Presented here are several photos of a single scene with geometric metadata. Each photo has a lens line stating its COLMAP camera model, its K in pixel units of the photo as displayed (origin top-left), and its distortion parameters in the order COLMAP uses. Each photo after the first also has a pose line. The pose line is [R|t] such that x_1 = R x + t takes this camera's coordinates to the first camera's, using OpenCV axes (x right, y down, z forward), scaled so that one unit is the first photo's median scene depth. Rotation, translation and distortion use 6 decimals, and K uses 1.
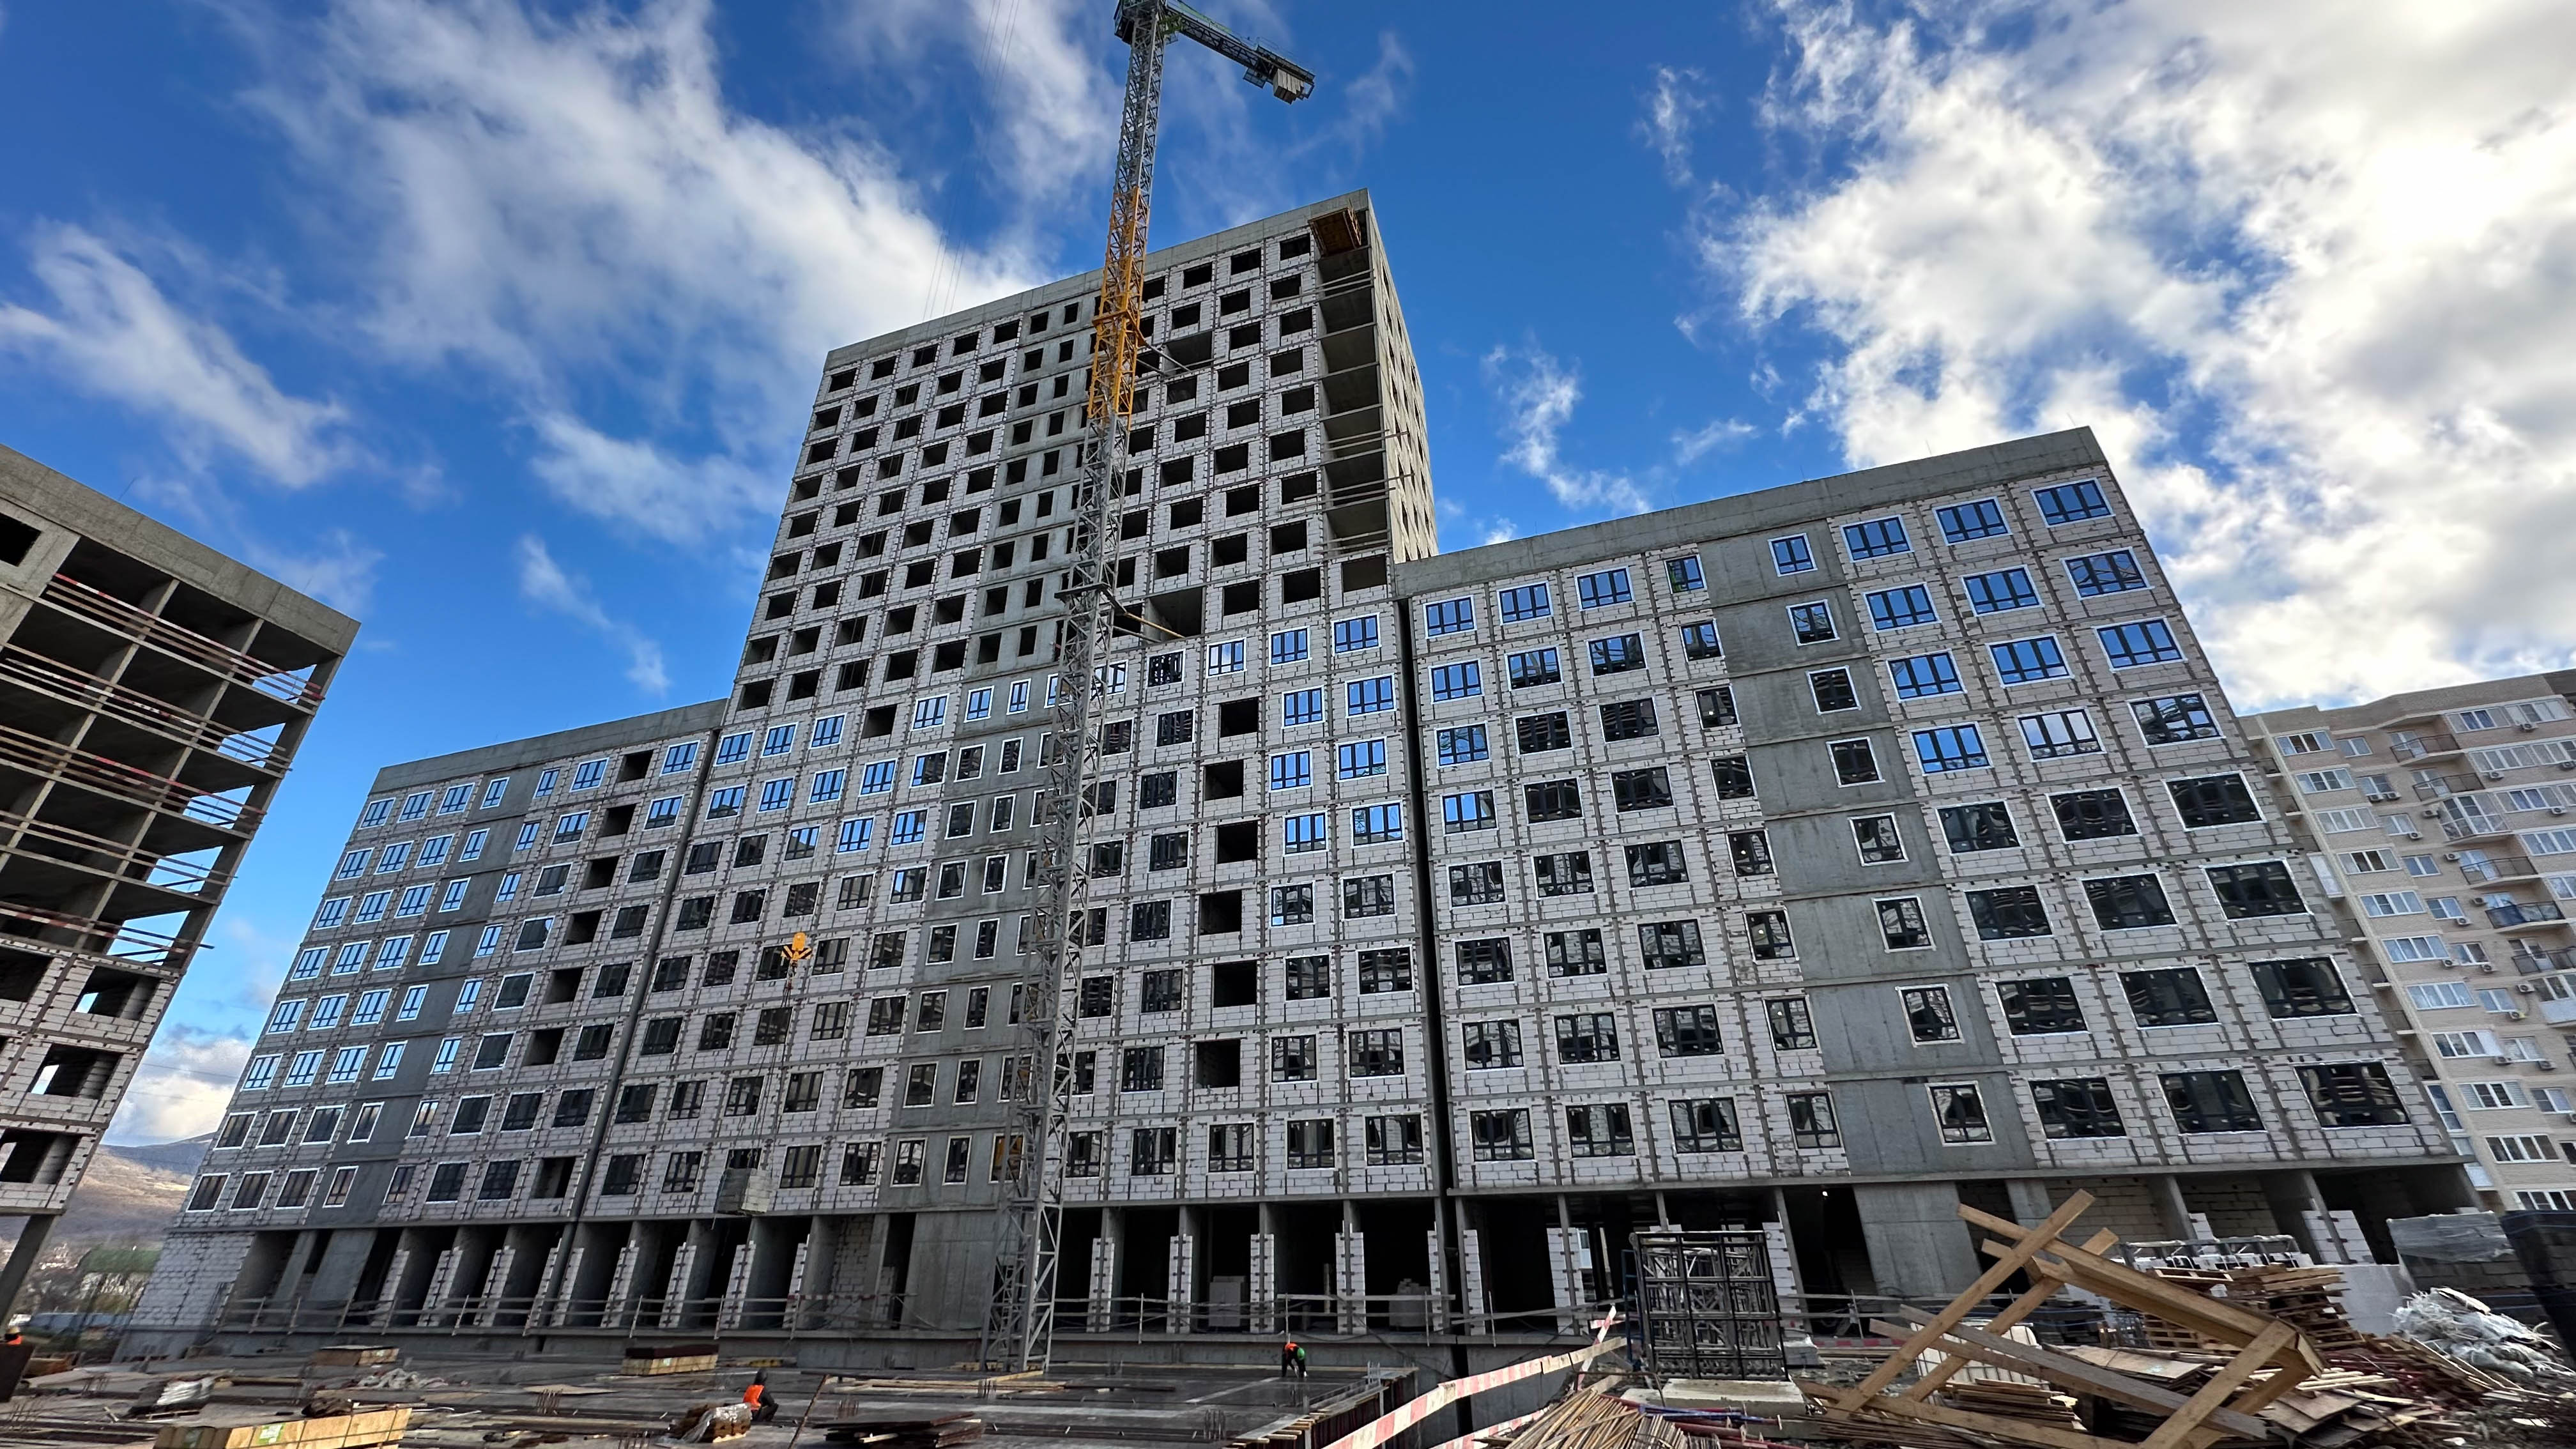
lens RADIAL K [[1020.7, 0, 1284.1], [0, 1020.7, 724.4], [0, 0, 1]] dist [-0.002761, -0.000300]
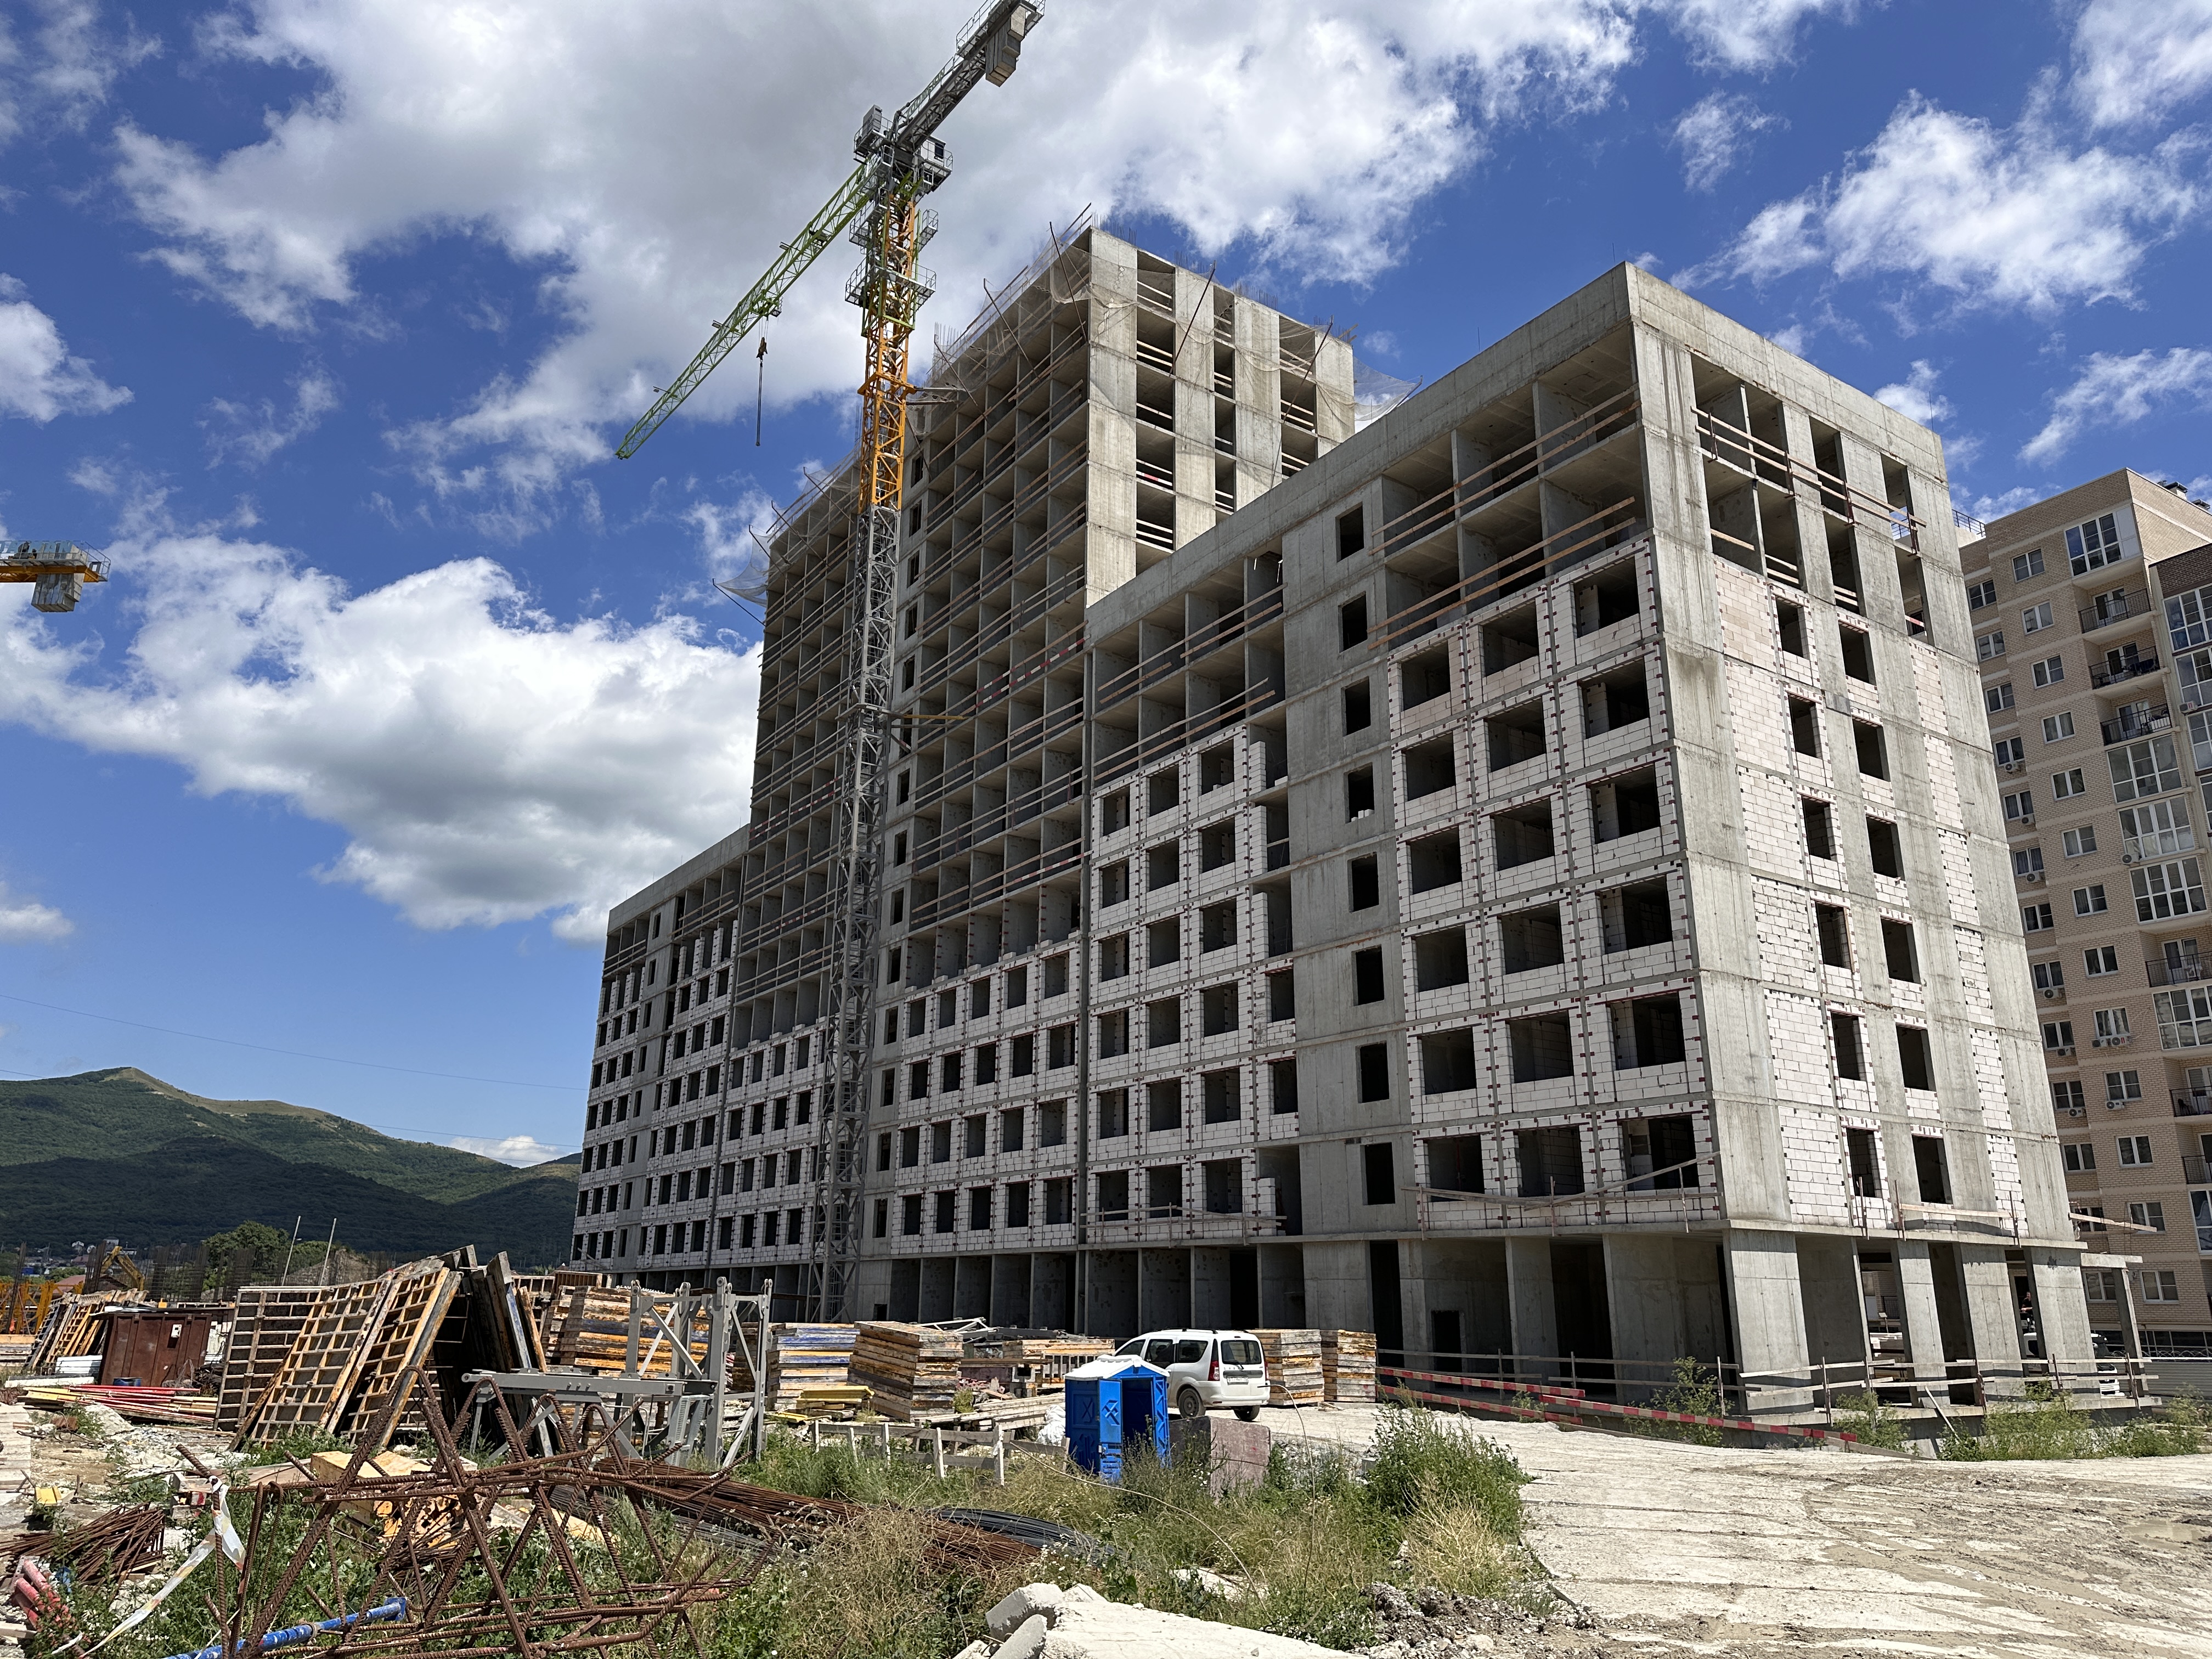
lens RADIAL K [[1528.7, 0, 1103.4], [0, 1528.7, 835.6], [0, 0, 1]] dist [0.110343, -0.117548]
pose [[0.788362, -0.161824, -0.593548, 1.018105], [0.277087, 0.954787, 0.107721, -0.116860], [0.549280, -0.249388, 0.797557, -0.176661]]
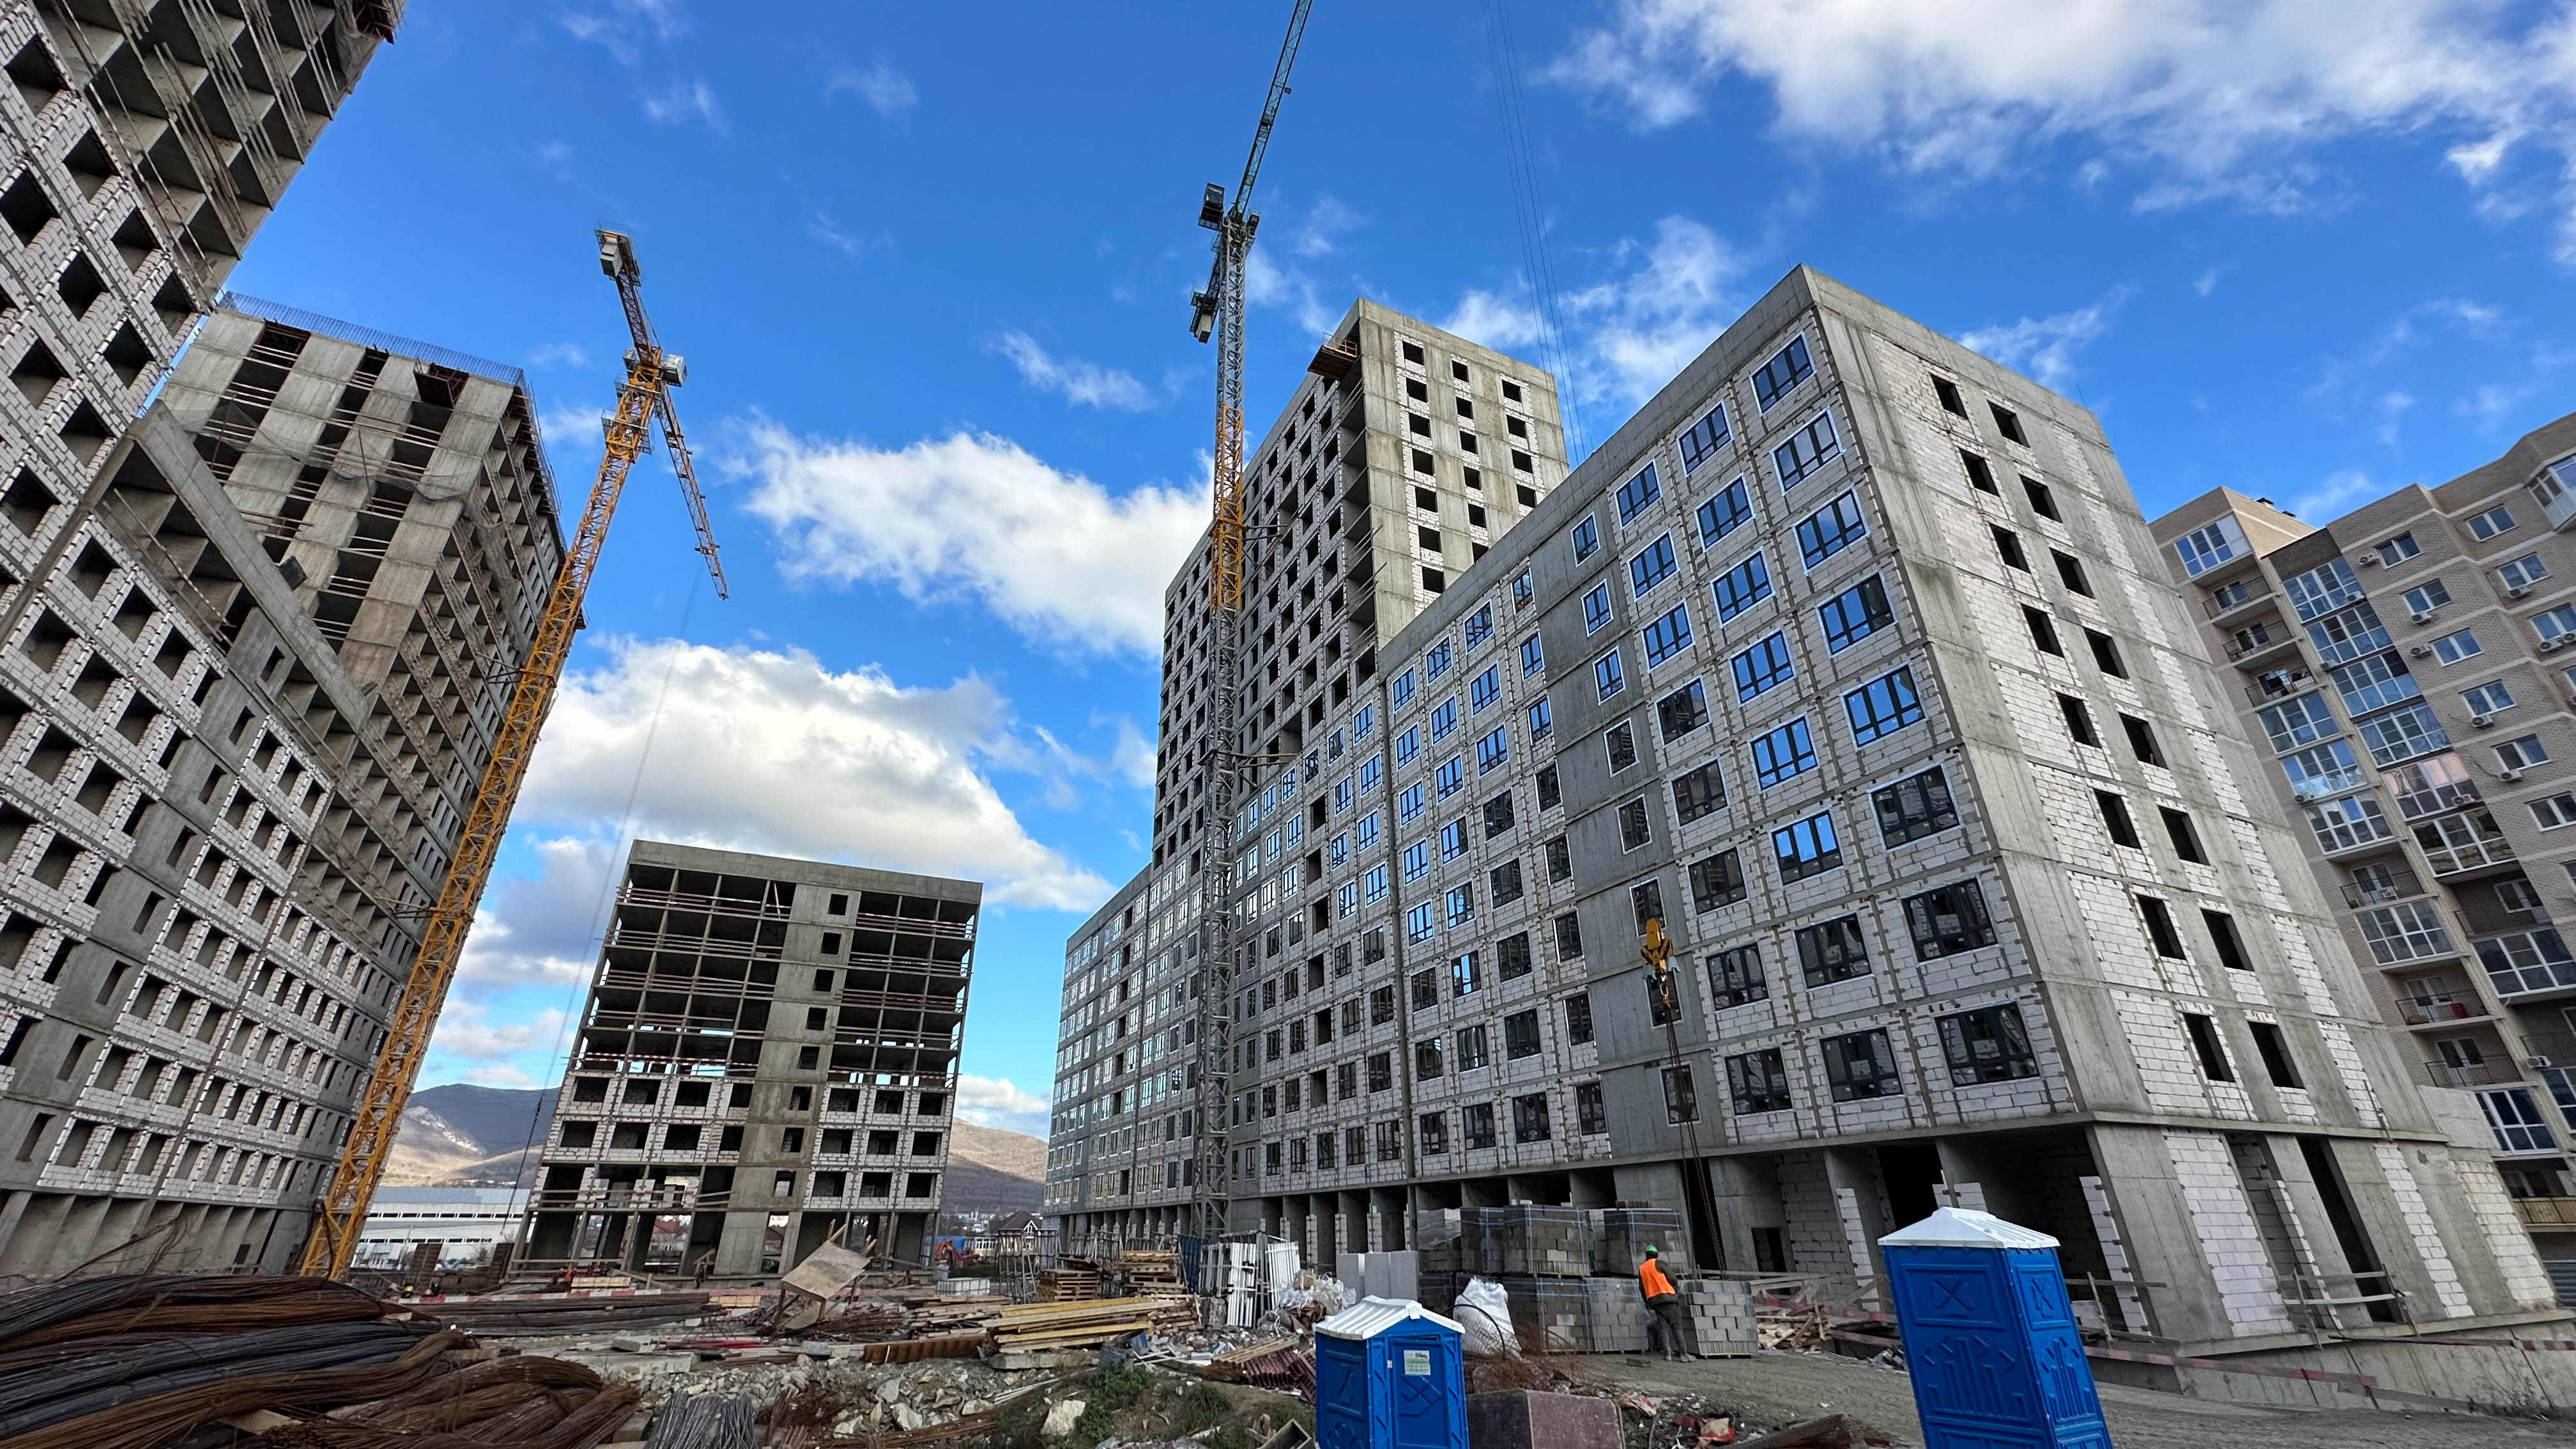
lens RADIAL K [[1027.7, 0, 1288.0], [0, 1027.7, 724.5], [0, 0, 1]] dist [-0.001713, 0.000437]
pose [[0.688130, -0.321372, -0.650536, 0.868324], [0.344263, 0.933832, -0.097166, 0.001118], [0.638717, -0.157093, 0.753234, 0.025212]]
